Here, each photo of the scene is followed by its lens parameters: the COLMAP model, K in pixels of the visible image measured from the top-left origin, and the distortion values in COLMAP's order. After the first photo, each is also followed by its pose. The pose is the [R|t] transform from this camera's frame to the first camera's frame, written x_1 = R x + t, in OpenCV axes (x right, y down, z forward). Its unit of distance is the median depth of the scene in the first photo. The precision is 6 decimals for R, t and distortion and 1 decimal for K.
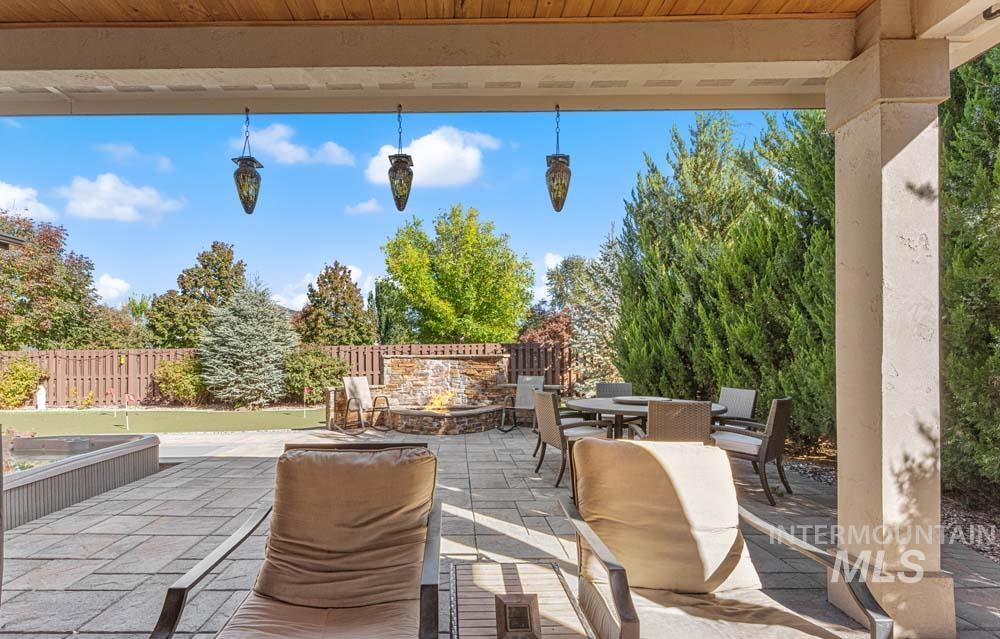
lens RADIAL K [[491.1, 0, 482.6], [0, 491.1, 355.5], [0, 0, 1]] dist [-0.005042, -0.000252]
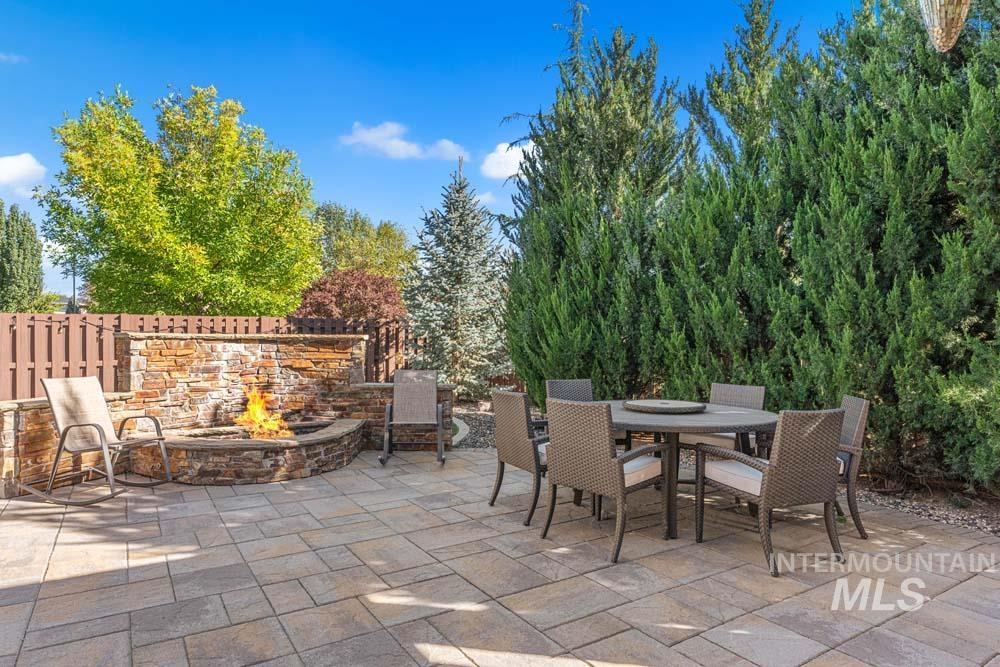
lens RADIAL K [[593.5, 0, 498.5], [0, 593.5, 340.8], [0, 0, 1]] dist [0.006203, -0.000621]
pose [[0.842789, 0.010846, 0.538134, -0.210525], [-0.013831, 0.999903, 0.001508, 0.001244], [-0.538066, -0.008714, 0.842858, 0.281766]]
